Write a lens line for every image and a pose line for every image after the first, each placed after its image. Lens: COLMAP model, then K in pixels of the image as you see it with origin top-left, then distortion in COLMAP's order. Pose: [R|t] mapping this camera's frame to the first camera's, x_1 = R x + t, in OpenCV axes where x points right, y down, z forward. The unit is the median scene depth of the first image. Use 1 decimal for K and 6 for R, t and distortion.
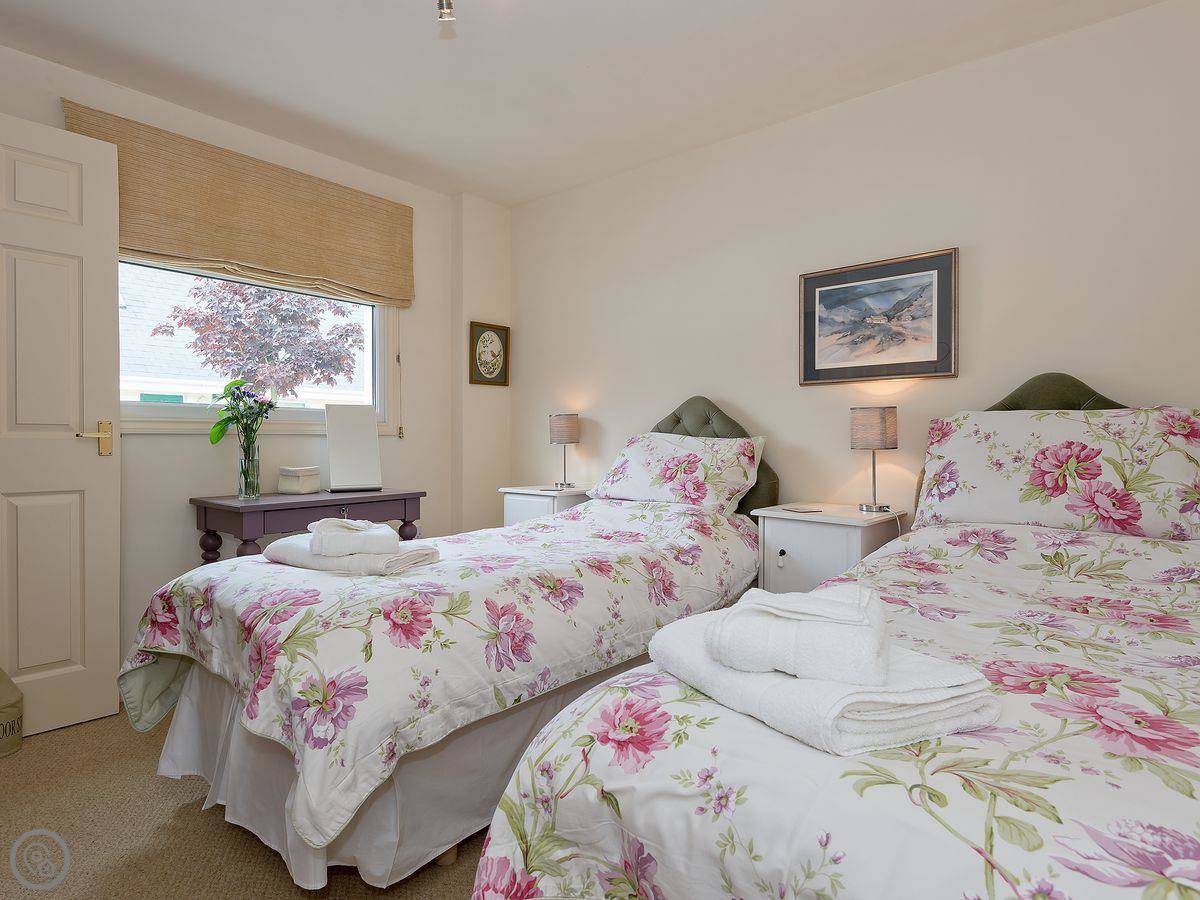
lens RADIAL K [[677.4, 0, 600.0], [0, 677.4, 450.0], [0, 0, 1]] dist [0.006012, 0.000101]
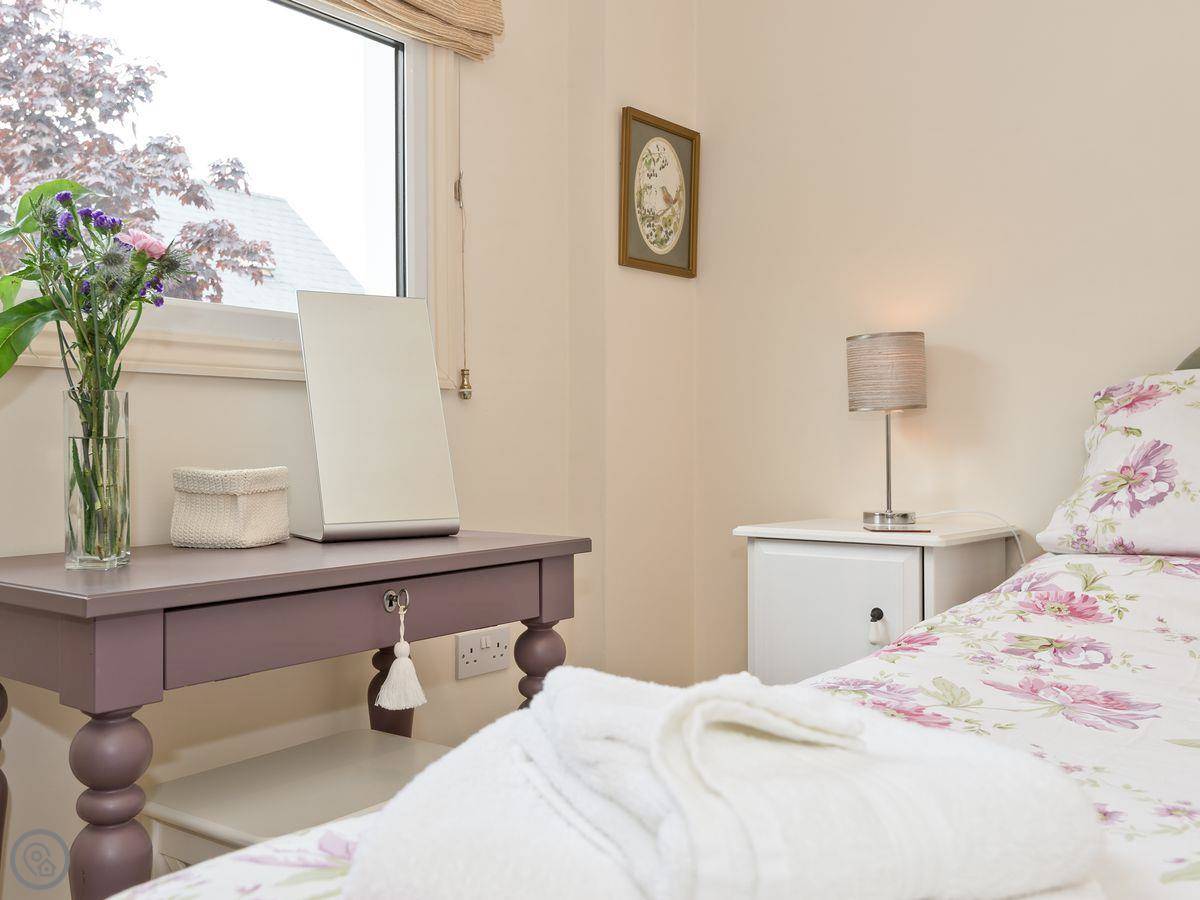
lens RADIAL K [[1126.3, 0, 621.0], [0, 1126.3, 451.8], [0, 0, 1]] dist [0.012468, 0.004360]
pose [[0.999700, -0.008666, 0.022925, -0.227459], [0.009011, 0.999847, -0.014979, 0.023226], [-0.022791, 0.015181, 0.999625, 0.375477]]
